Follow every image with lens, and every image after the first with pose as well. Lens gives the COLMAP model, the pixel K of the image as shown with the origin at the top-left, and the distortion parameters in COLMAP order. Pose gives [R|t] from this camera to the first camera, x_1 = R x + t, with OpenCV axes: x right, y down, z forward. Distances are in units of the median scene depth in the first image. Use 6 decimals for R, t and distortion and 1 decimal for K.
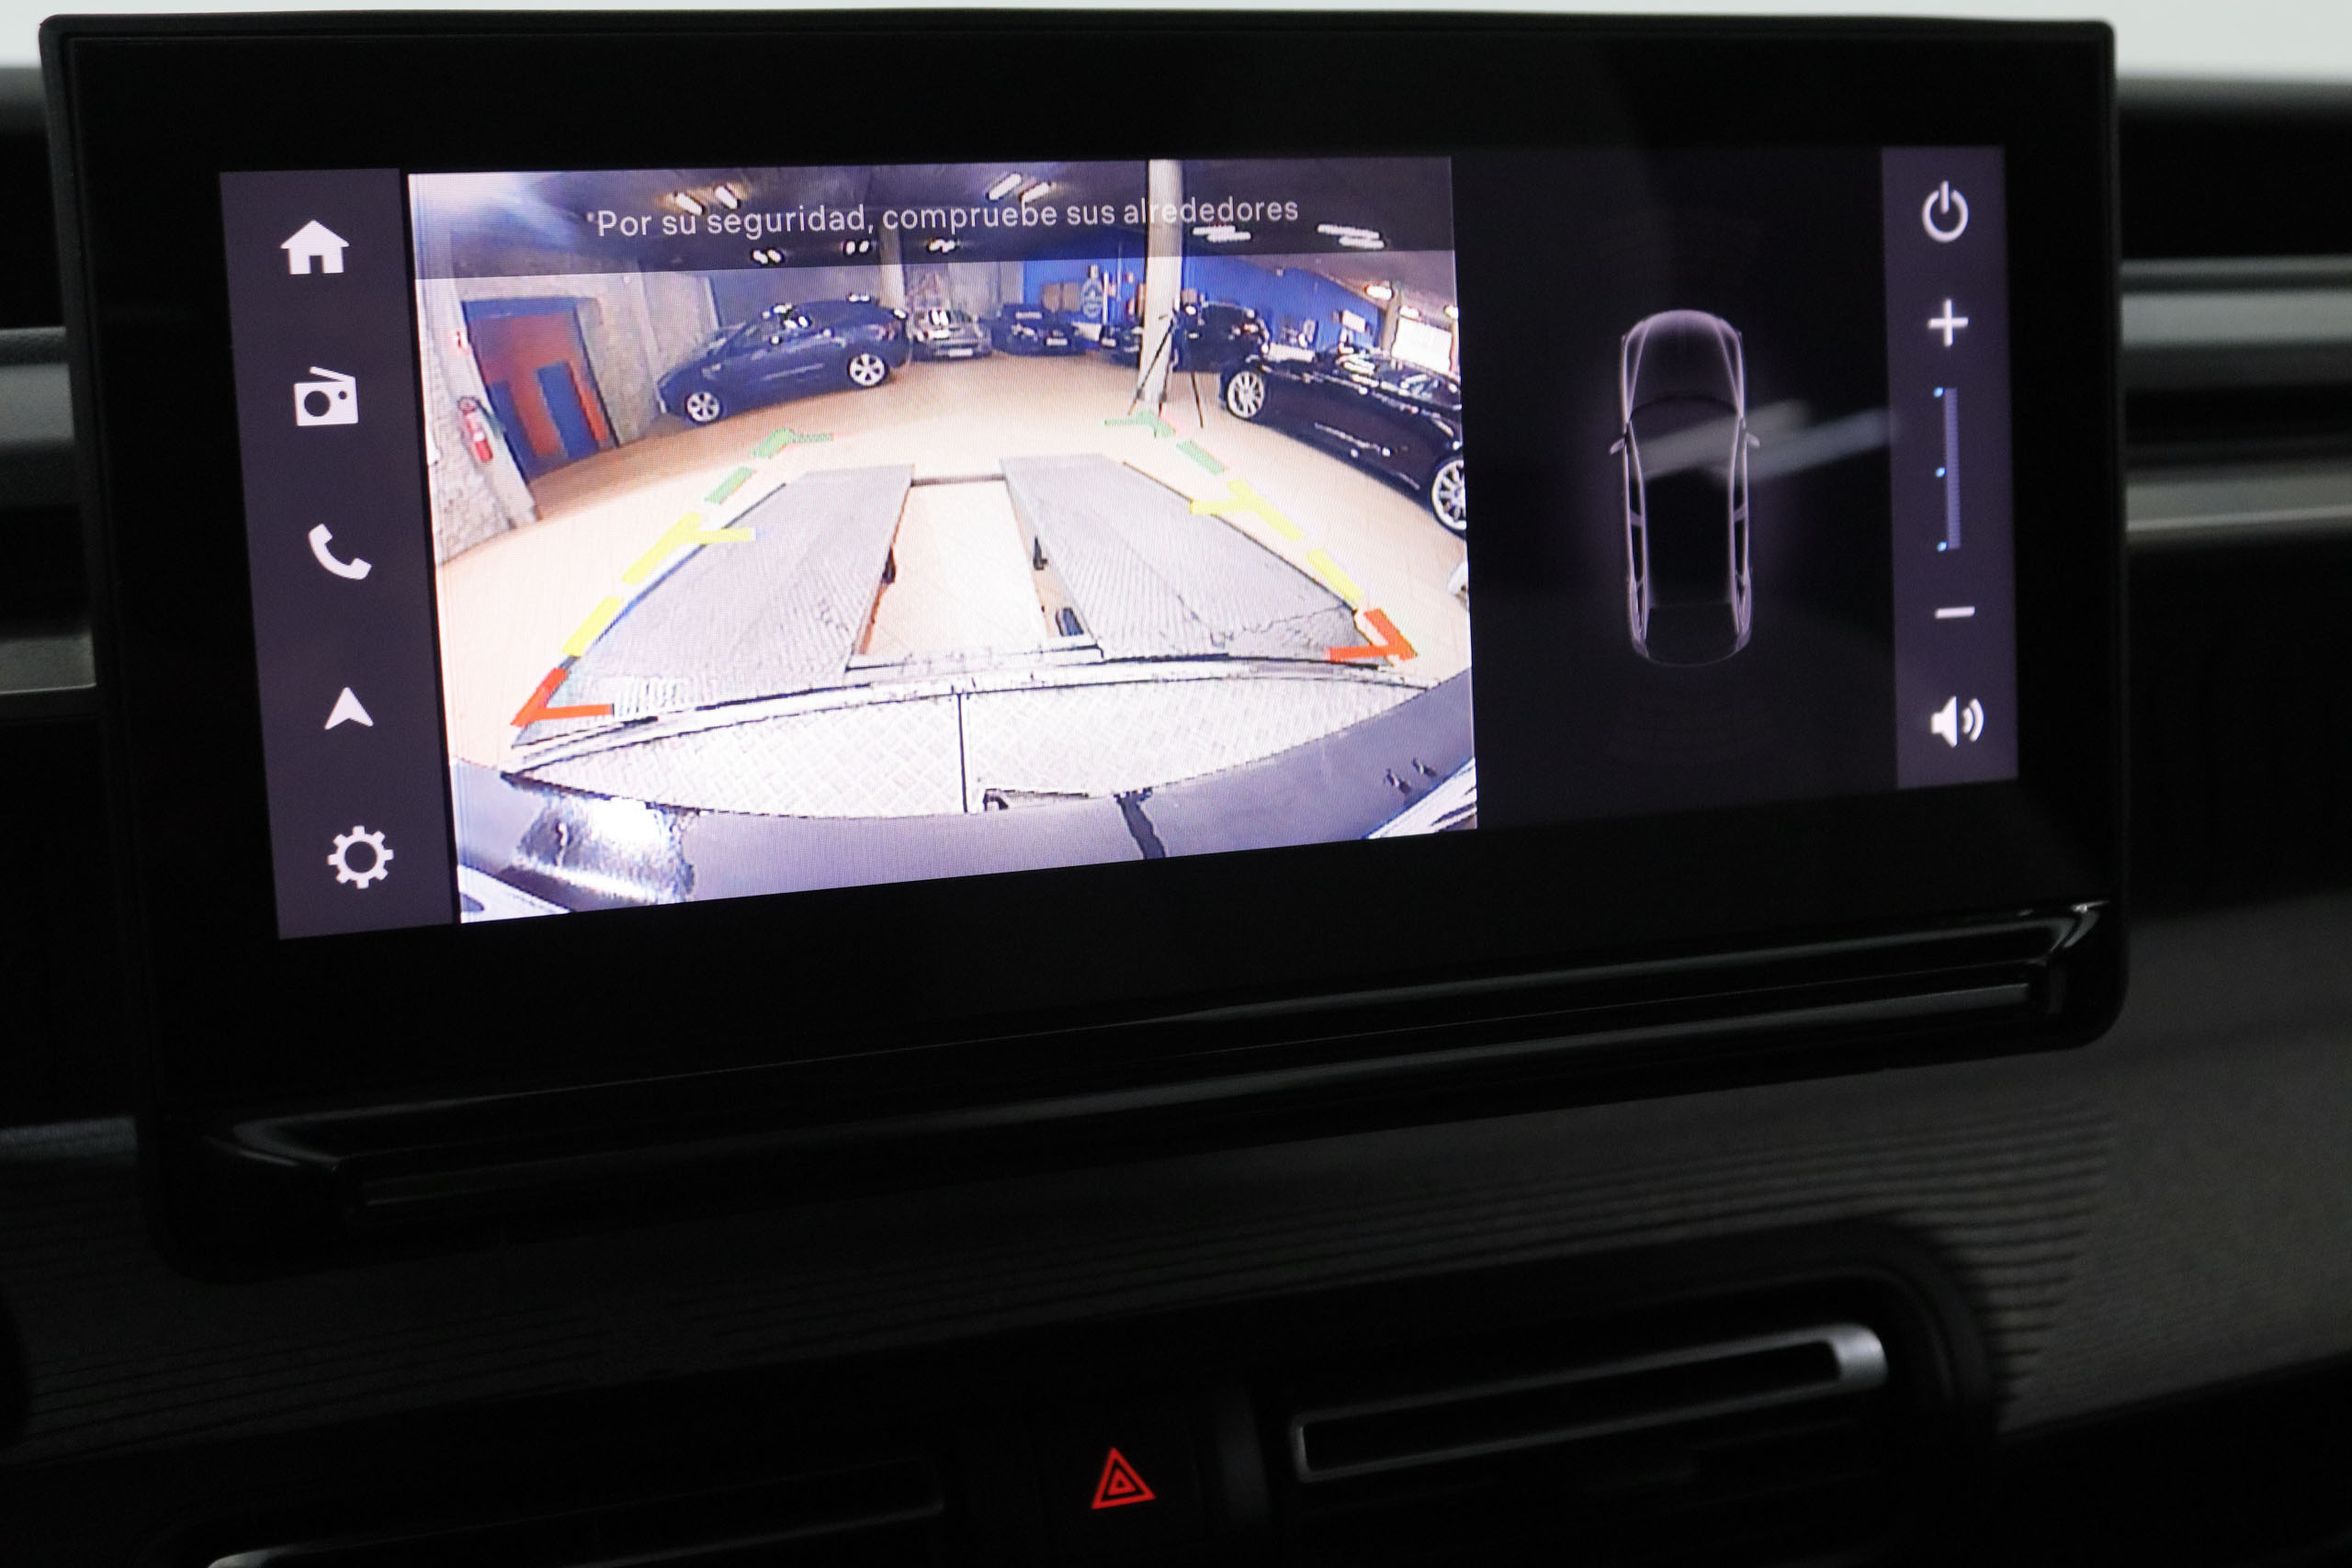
lens RADIAL K [[3009.5, 0, 1176.0], [0, 3009.5, 784.0], [0, 0, 1]] dist [-0.079784, 0.011472]
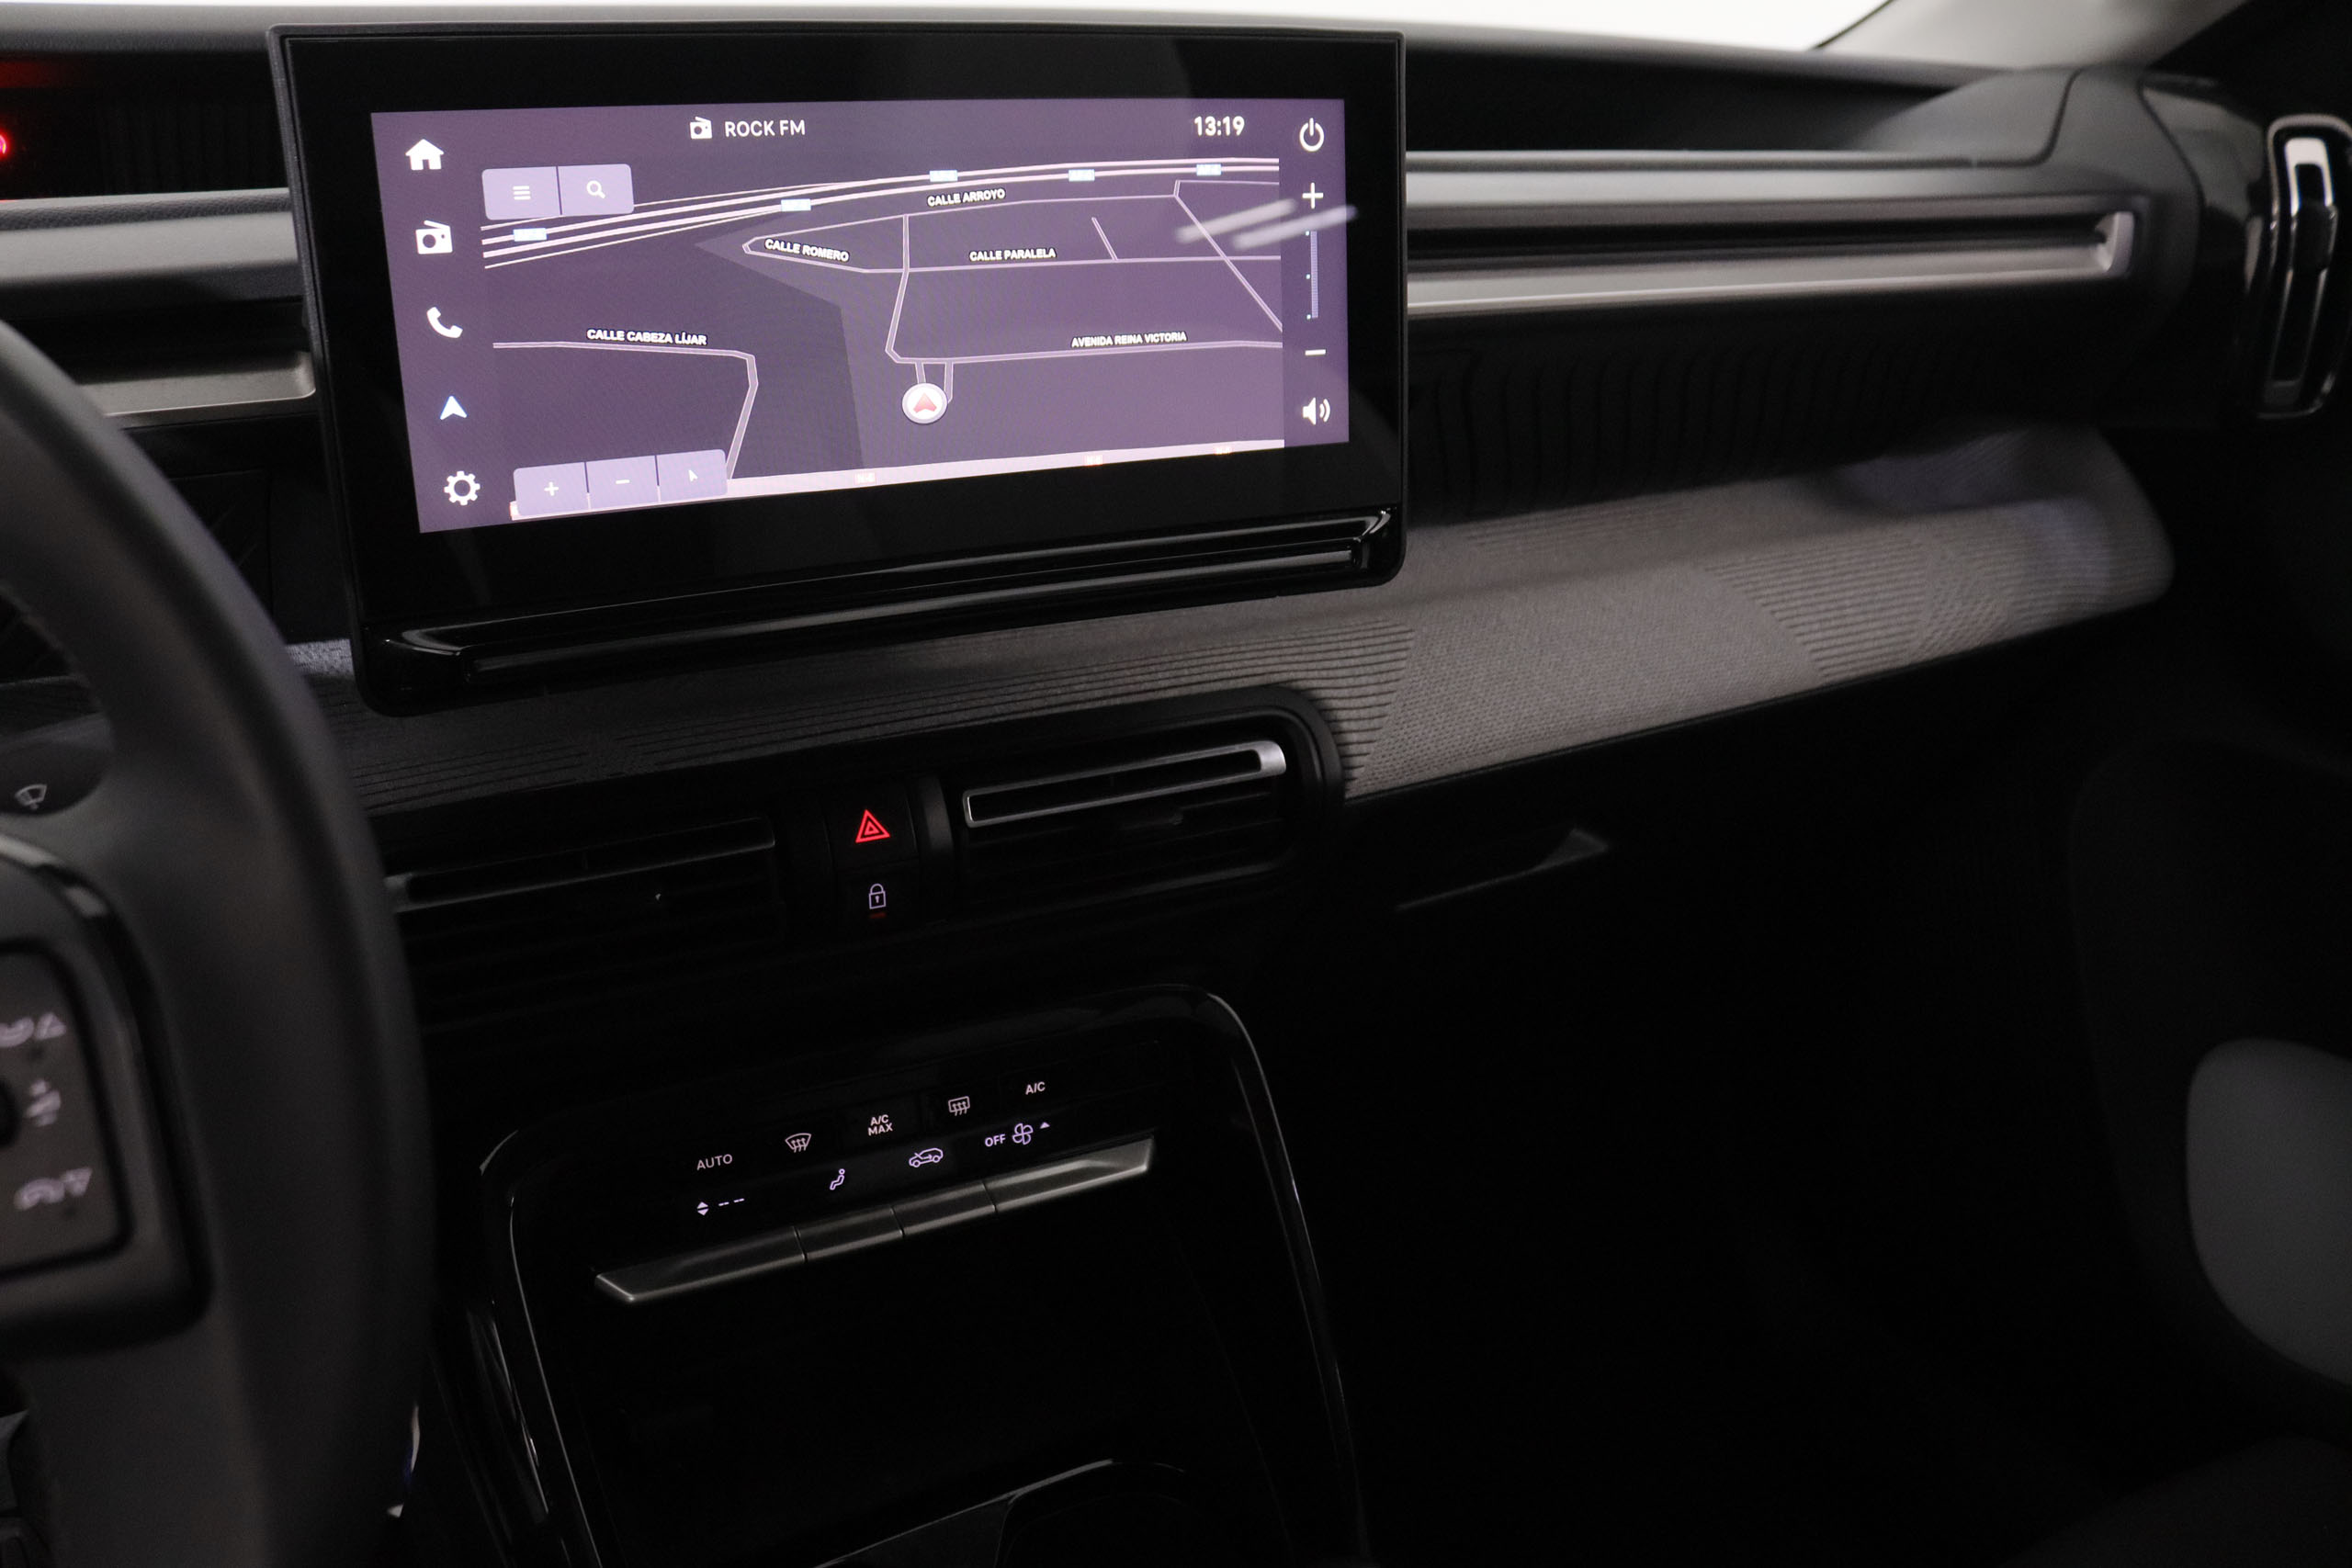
lens RADIAL K [[1994.0, 0, 1181.4], [0, 1994.0, 757.4], [0, 0, 1]] dist [-0.154908, 0.081138]
pose [[0.988381, -0.022576, 0.150314, -0.011902], [-0.000652, 0.988269, 0.152720, 0.003269], [-0.151998, -0.151043, 0.976771, -0.204468]]
